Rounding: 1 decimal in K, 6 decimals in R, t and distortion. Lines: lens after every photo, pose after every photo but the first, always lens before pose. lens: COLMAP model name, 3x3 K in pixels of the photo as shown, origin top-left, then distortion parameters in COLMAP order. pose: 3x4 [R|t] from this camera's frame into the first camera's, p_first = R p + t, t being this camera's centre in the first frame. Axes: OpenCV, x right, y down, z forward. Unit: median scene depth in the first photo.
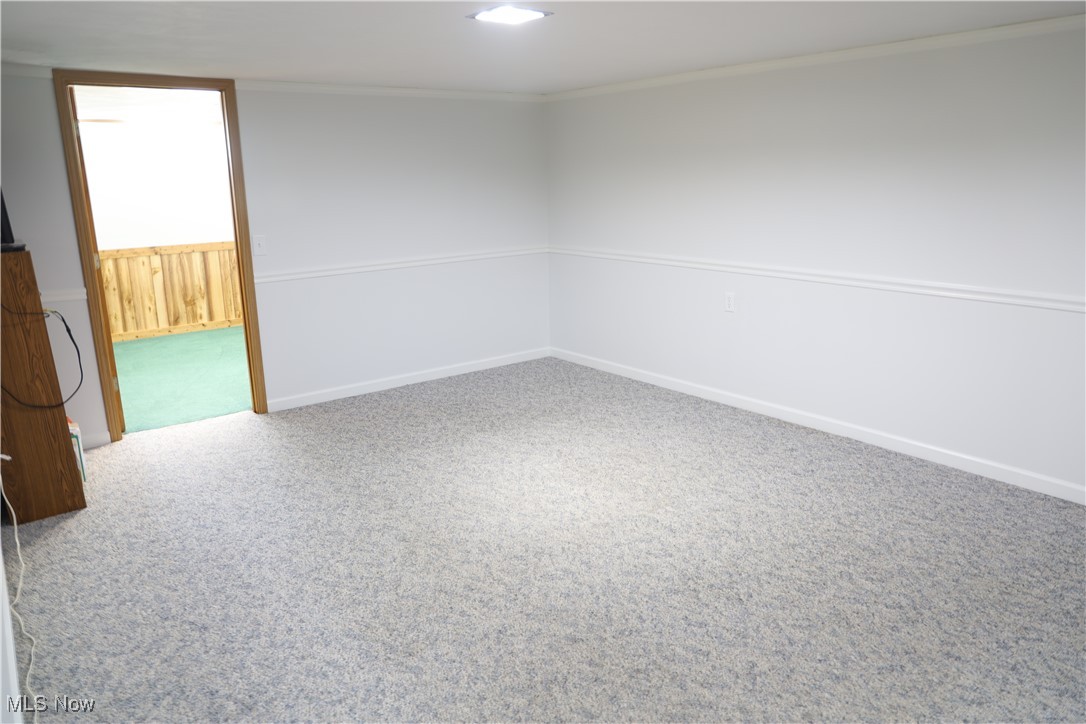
lens RADIAL K [[747.7, 0, 544.8], [0, 747.7, 363.9], [0, 0, 1]] dist [-0.089131, 0.065167]
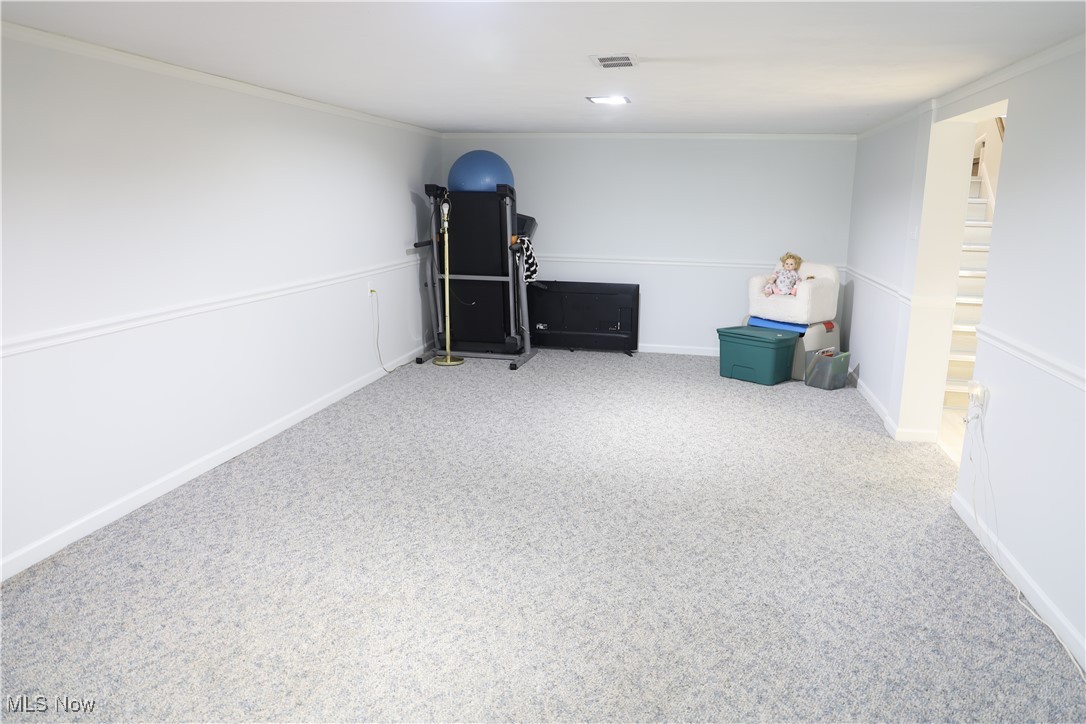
lens RADIAL K [[747.7, 0, 541.9], [0, 747.7, 360.0], [0, 0, 1]] dist [-0.089131, 0.065167]
pose [[-0.636934, -0.156274, 0.754913, -0.414652], [0.180985, 0.921560, 0.343471, -0.233878], [-0.749373, 0.355396, -0.558690, 0.945214]]
